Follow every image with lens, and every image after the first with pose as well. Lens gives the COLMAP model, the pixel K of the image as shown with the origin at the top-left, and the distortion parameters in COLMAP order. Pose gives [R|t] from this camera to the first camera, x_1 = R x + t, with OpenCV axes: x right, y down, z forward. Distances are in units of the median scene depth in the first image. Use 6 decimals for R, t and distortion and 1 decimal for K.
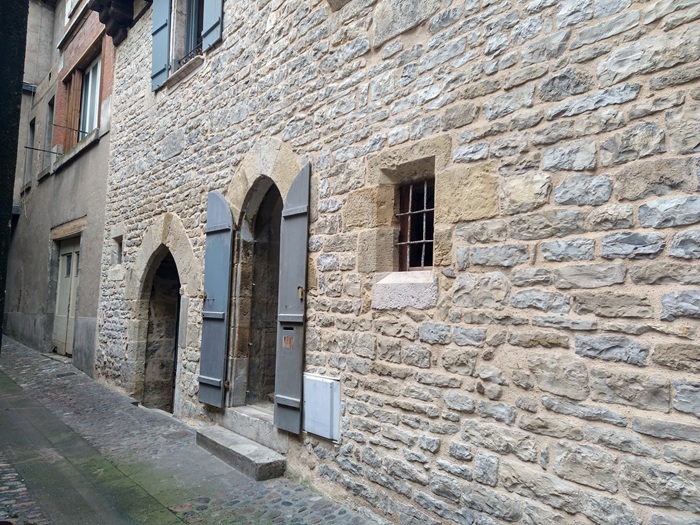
lens RADIAL K [[513.4, 0, 348.7], [0, 513.4, 264.8], [0, 0, 1]] dist [0.130234, -0.164849]
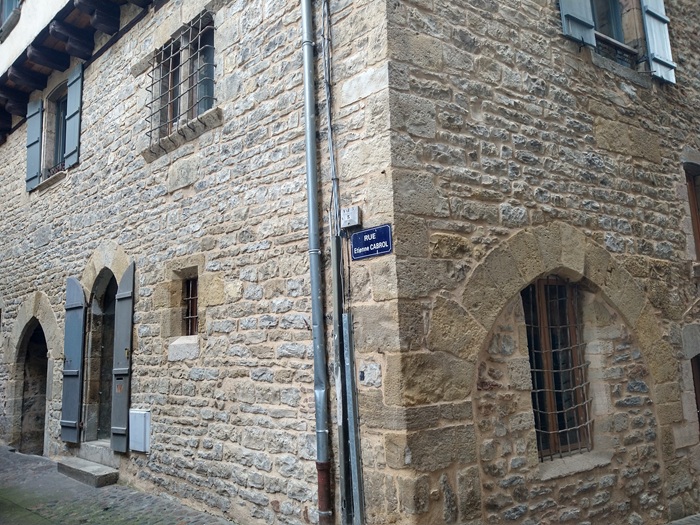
lens RADIAL K [[512.6, 0, 350.0], [0, 512.6, 262.5], [0, 0, 1]] dist [0.125809, -0.166287]
pose [[0.986264, -0.042513, 0.159613, 0.358733], [0.055005, 0.995690, -0.074674, -0.064698], [-0.155751, 0.082428, 0.984351, -0.666515]]
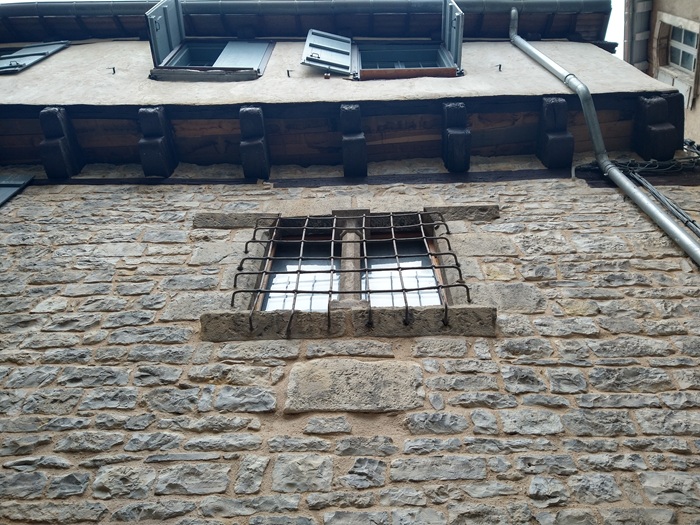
lens RADIAL K [[512.6, 0, 350.0], [0, 512.6, 262.5], [0, 0, 1]] dist [0.125809, -0.166287]
pose [[0.656558, 0.619854, 0.429781, -0.306180], [-0.056828, 0.608824, -0.791267, -0.039586], [-0.752131, 0.495089, 0.434954, 0.640354]]
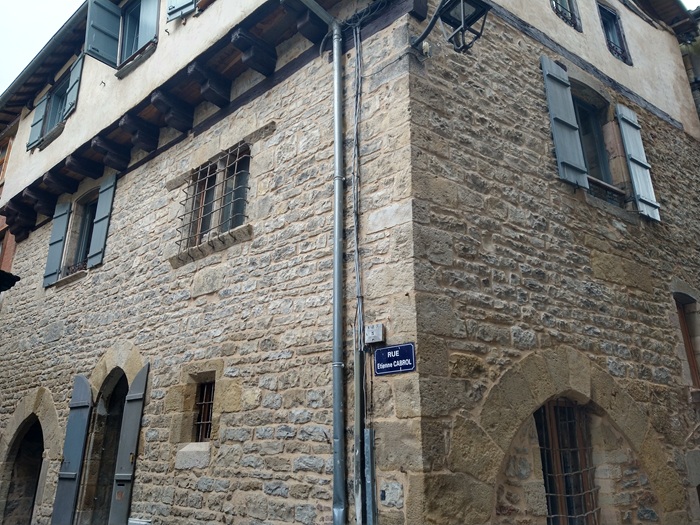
lens RADIAL K [[511.2, 0, 348.7], [0, 511.2, 260.7], [0, 0, 1]] dist [0.125397, -0.161952]
pose [[0.983057, 0.033908, 0.180134, 0.260264], [0.015091, 0.964432, -0.263899, -0.095767], [-0.182676, 0.262146, 0.947581, -0.745399]]
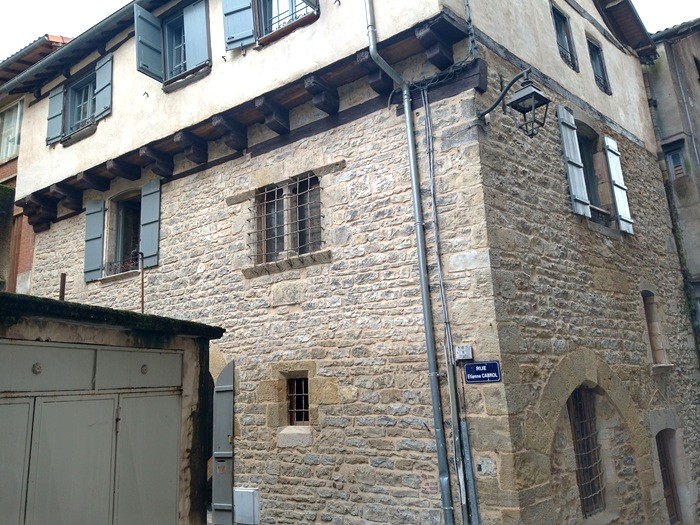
lens RADIAL K [[511.2, 0, 348.7], [0, 511.2, 260.7], [0, 0, 1]] dist [0.125397, -0.161952]
pose [[0.947811, -0.002242, 0.318824, -0.326140], [0.051481, 0.987930, -0.146098, -0.314781], [-0.314648, 0.154887, 0.936486, -1.032621]]
